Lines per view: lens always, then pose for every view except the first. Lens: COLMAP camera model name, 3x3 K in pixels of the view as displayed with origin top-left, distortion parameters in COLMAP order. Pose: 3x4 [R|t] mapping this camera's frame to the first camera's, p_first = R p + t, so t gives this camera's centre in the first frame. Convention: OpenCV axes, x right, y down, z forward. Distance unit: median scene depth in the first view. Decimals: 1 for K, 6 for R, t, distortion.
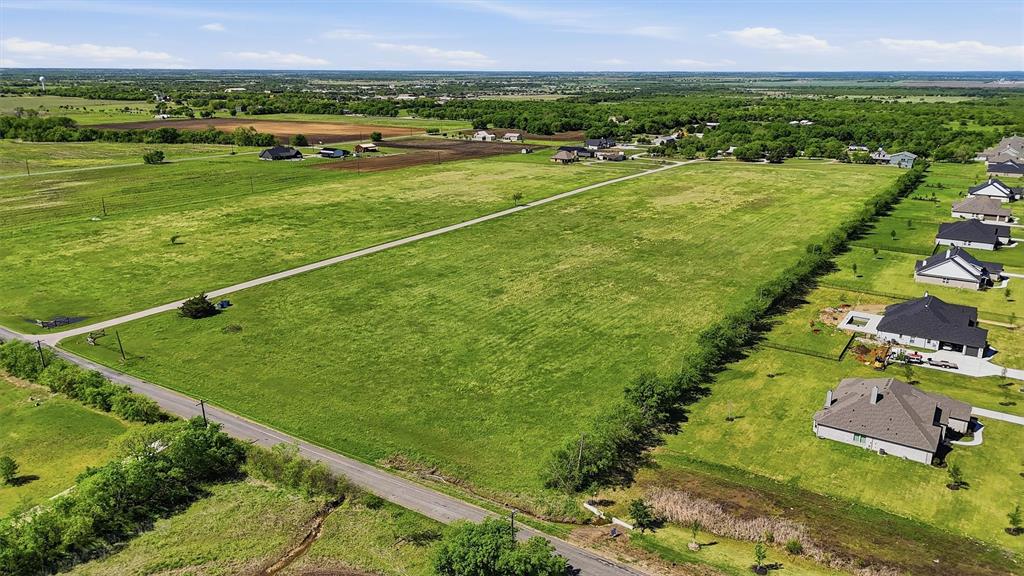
lens RADIAL K [[753.5, 0, 512.0], [0, 753.5, 288.0], [0, 0, 1]] dist [0.080251, -0.088039]
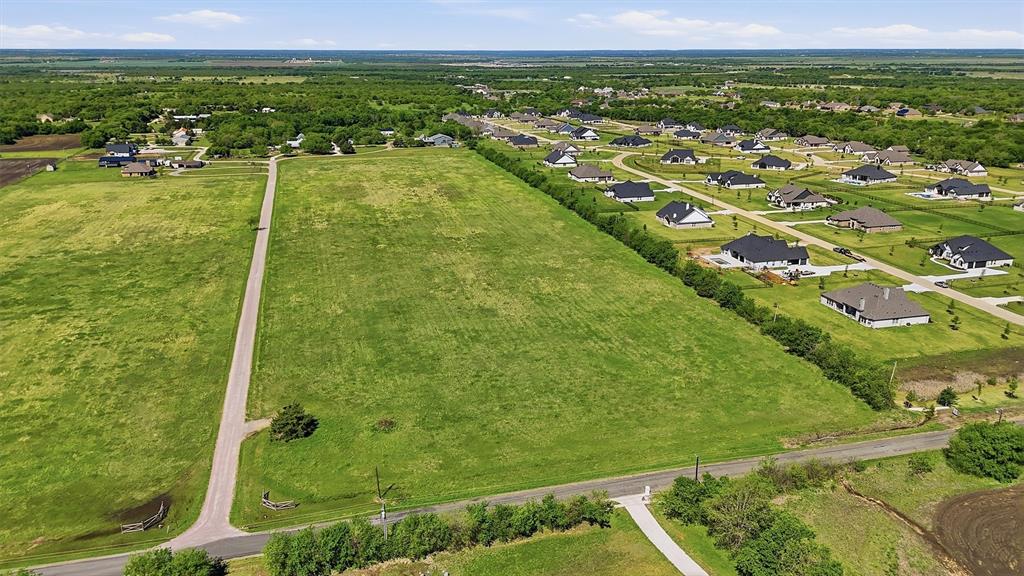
lens RADIAL K [[753.5, 0, 512.0], [0, 753.5, 288.0], [0, 0, 1]] dist [0.080251, -0.088039]
pose [[0.658024, -0.231157, 0.716638, -0.758640], [0.211856, 0.970104, 0.118386, -0.145092], [-0.722579, 0.073923, 0.687324, 0.297054]]
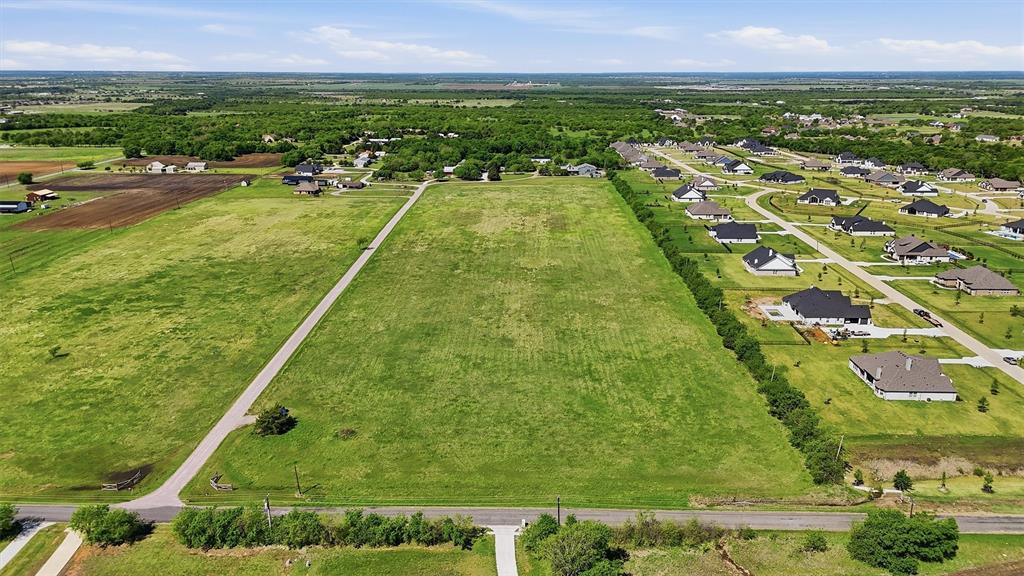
lens RADIAL K [[753.5, 0, 512.0], [0, 753.5, 288.0], [0, 0, 1]] dist [0.080251, -0.088039]
pose [[0.841271, -0.153305, 0.518421, -0.598444], [0.153034, 0.987258, 0.043609, -0.122854], [-0.518501, 0.042649, 0.854013, 0.072899]]
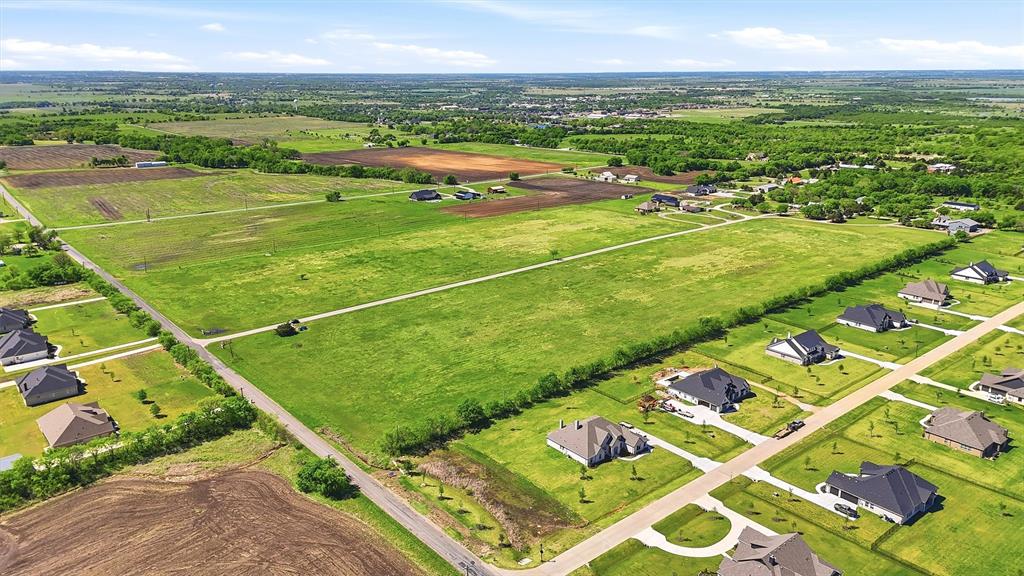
lens RADIAL K [[753.5, 0, 512.0], [0, 753.5, 288.0], [0, 0, 1]] dist [0.080251, -0.088039]
pose [[0.959250, 0.072294, -0.273154, 0.499594], [-0.072304, 0.997332, 0.010044, -0.115111], [0.273151, 0.010115, 0.961918, -0.456761]]
